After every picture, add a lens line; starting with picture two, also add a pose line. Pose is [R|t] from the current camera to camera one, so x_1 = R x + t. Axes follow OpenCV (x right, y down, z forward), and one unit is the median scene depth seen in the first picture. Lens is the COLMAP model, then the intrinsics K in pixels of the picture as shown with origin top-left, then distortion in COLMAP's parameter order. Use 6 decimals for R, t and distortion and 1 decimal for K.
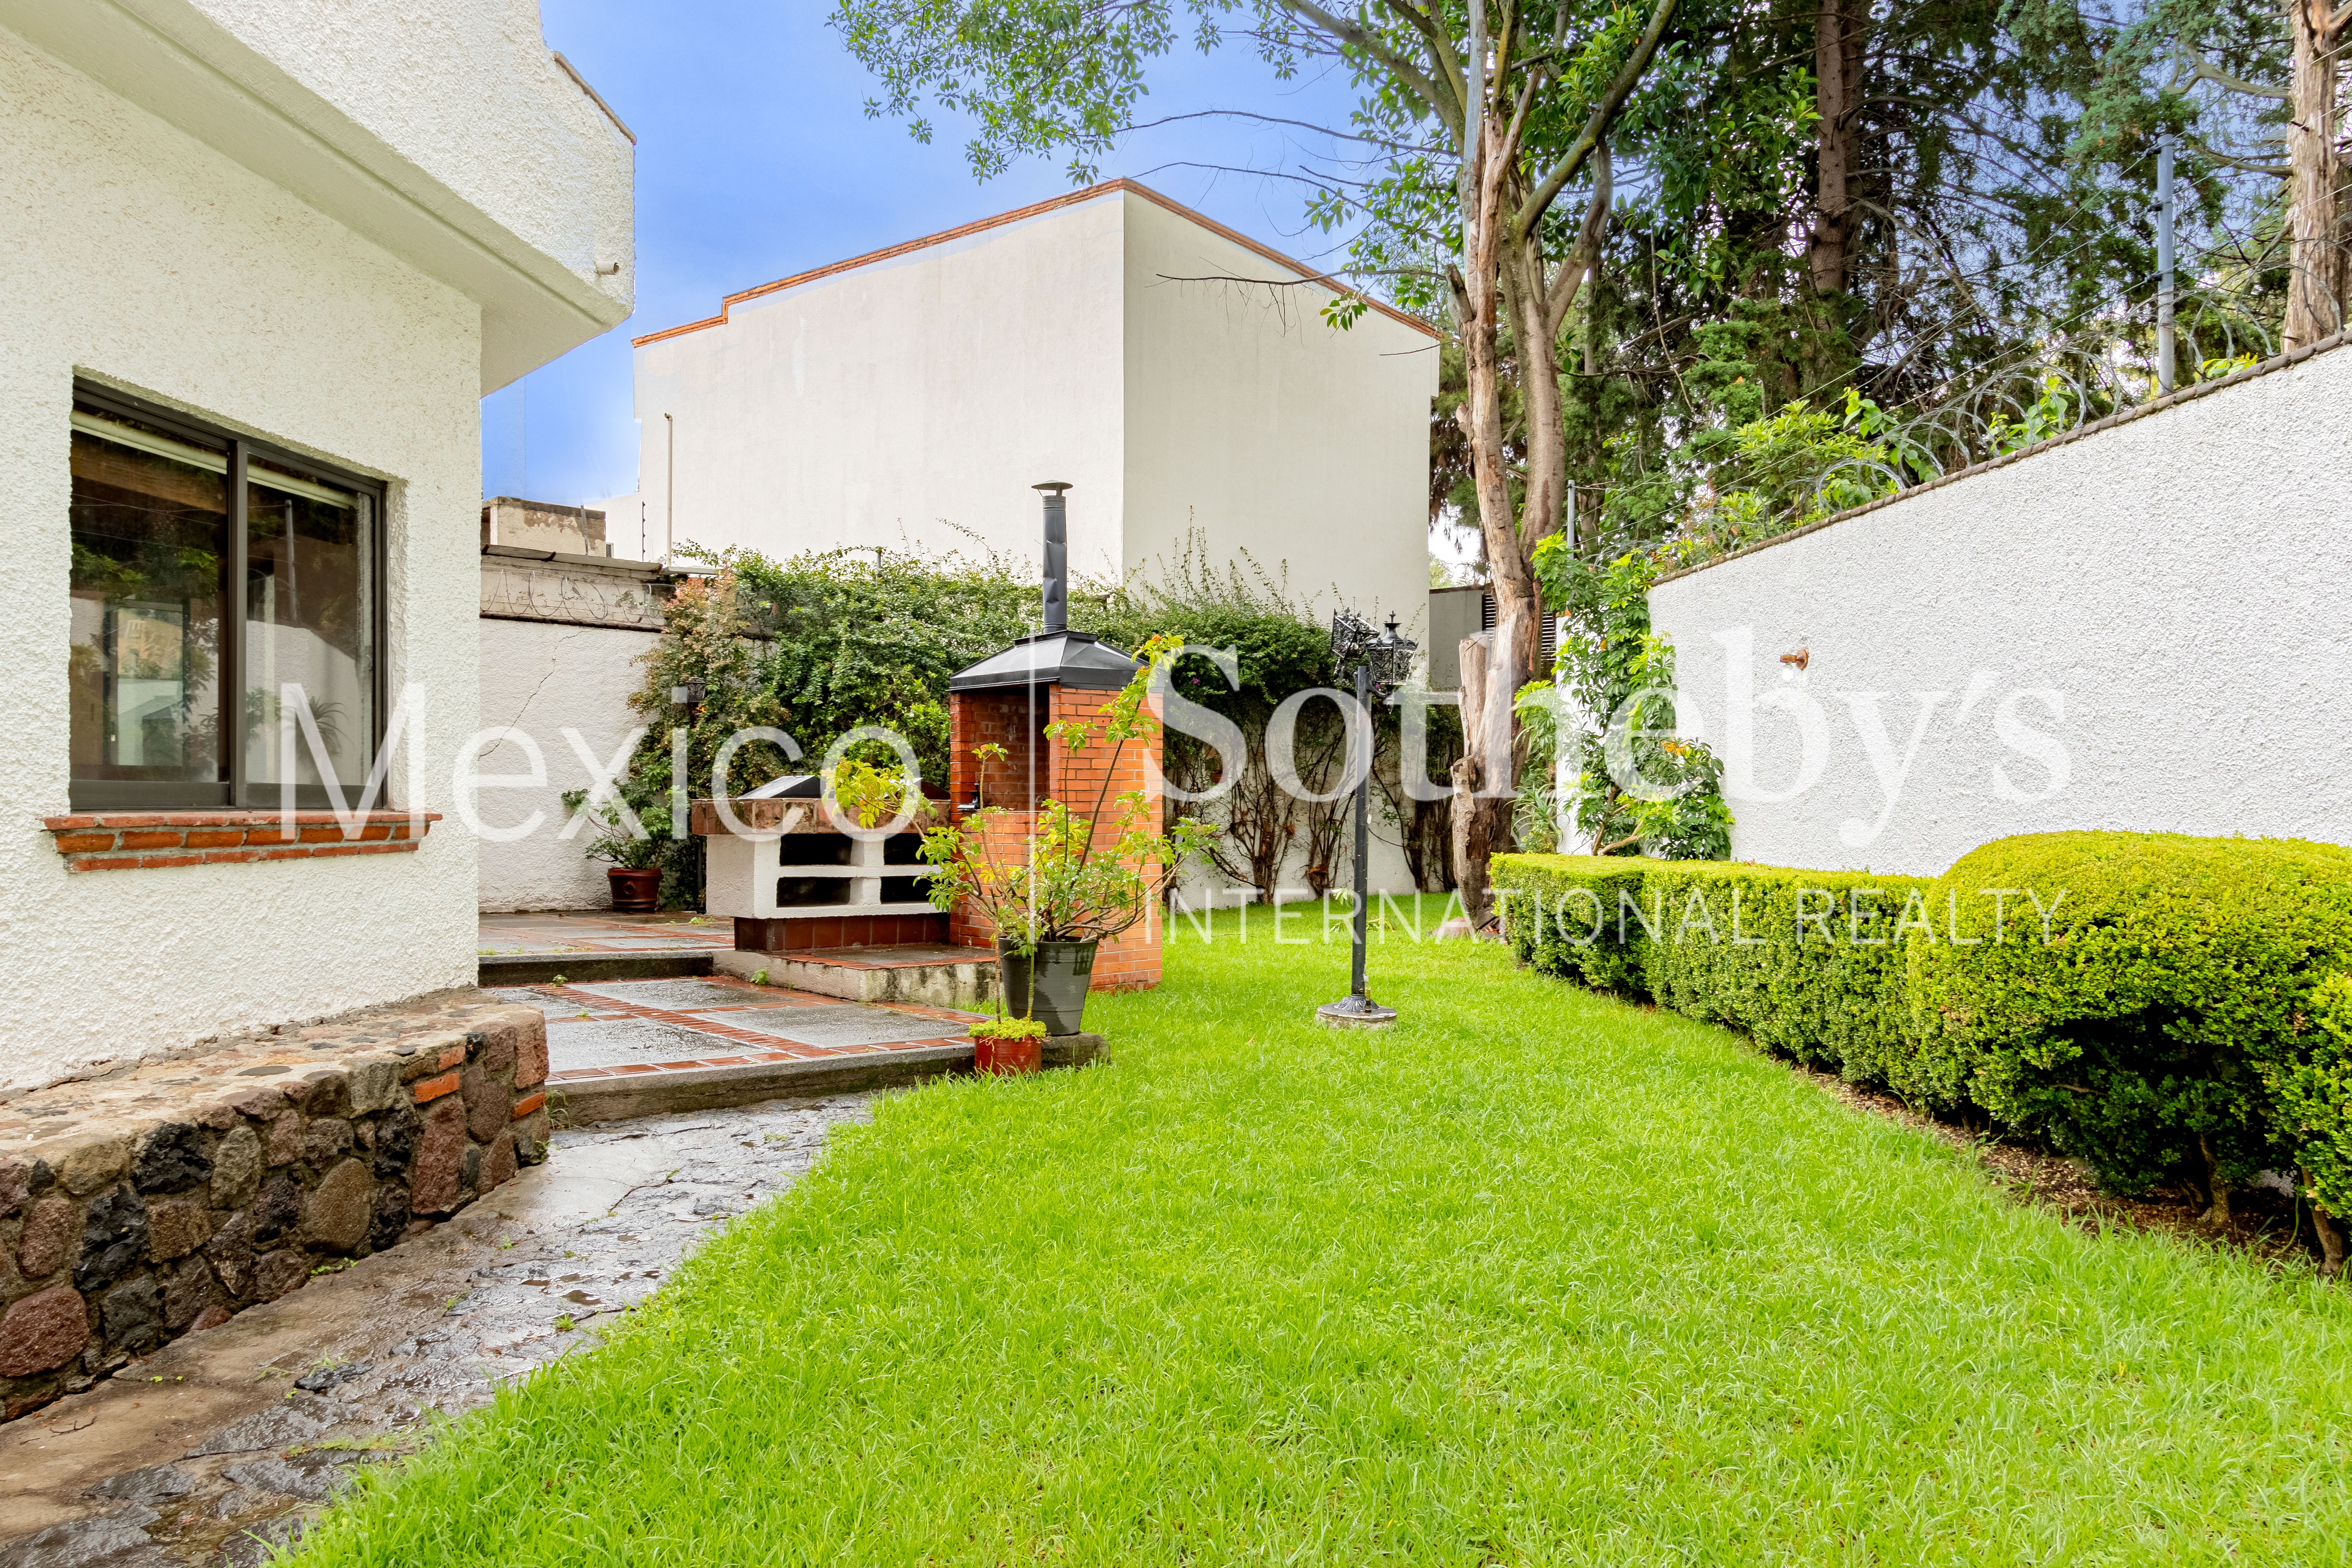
lens RADIAL K [[1584.5, 0, 1173.1], [0, 1584.5, 792.0], [0, 0, 1]] dist [0.000498, 0.000419]
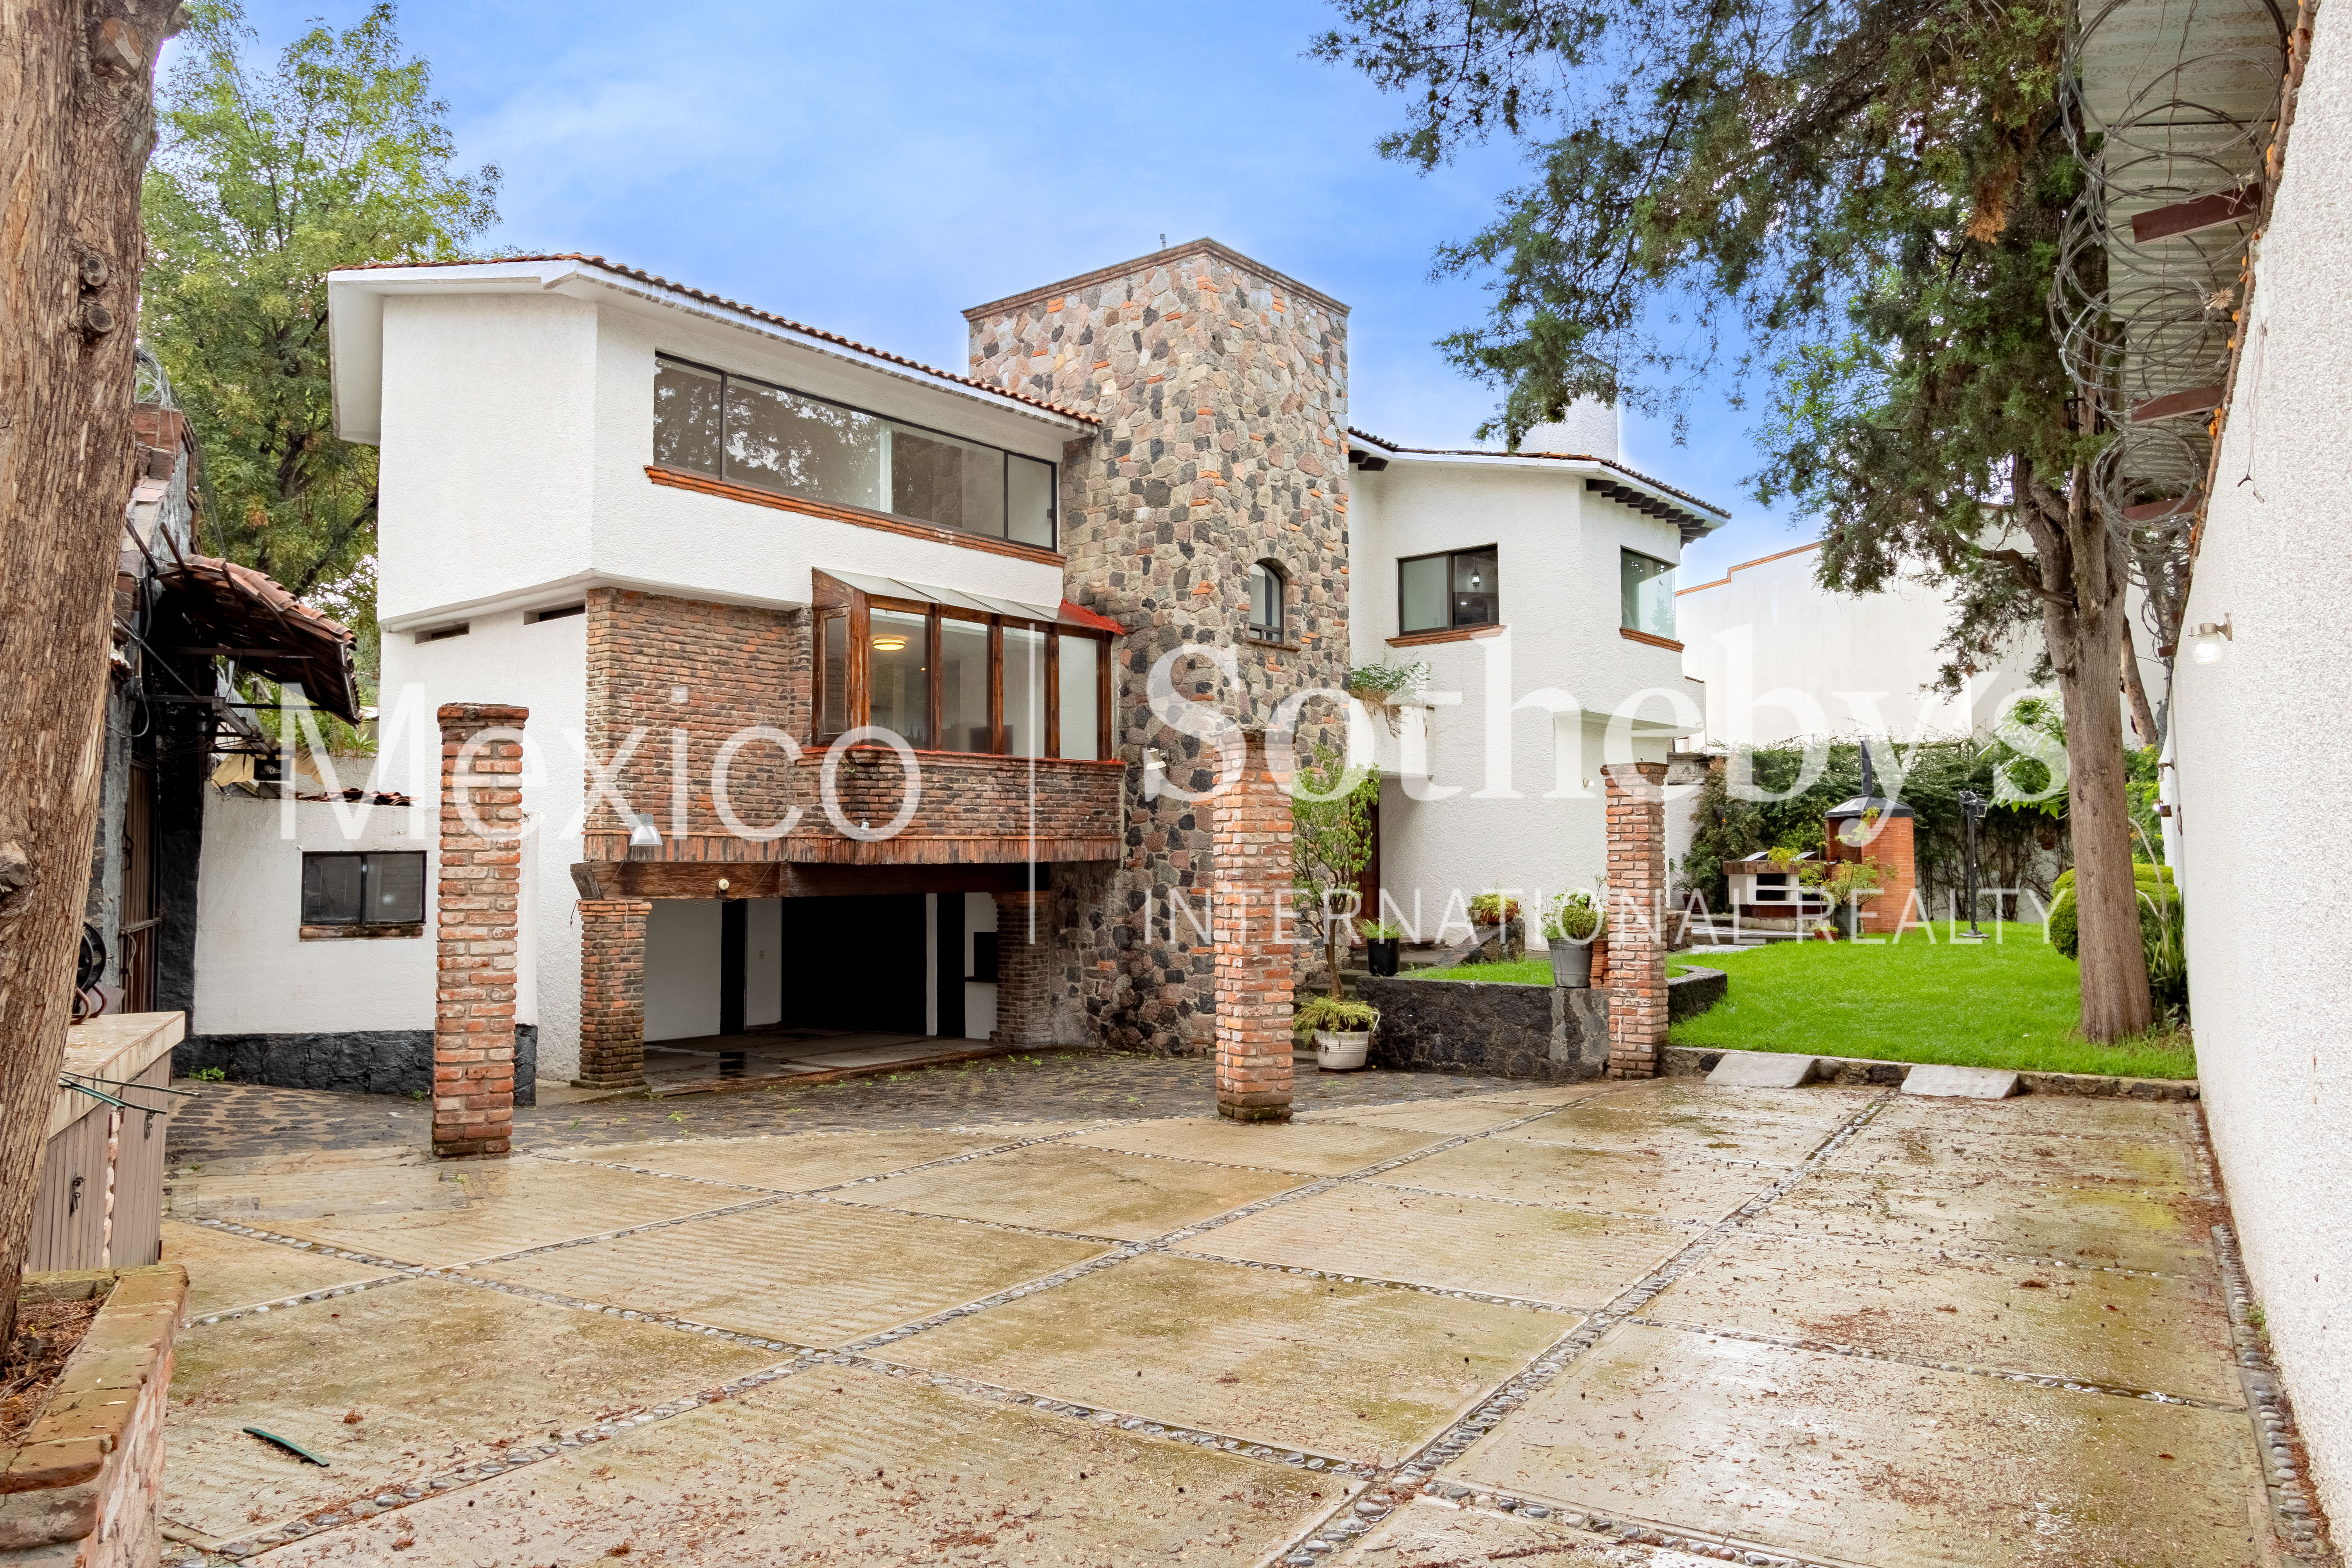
lens RADIAL K [[1687.9, 0, 1052.8], [0, 1687.9, 773.2], [0, 0, 1]] dist [0.000490, -0.000885]
pose [[0.788198, -0.038415, -0.614222, 1.255485], [0.007739, 0.998590, -0.052524, -0.003532], [0.615374, 0.036646, 0.787383, -4.349157]]
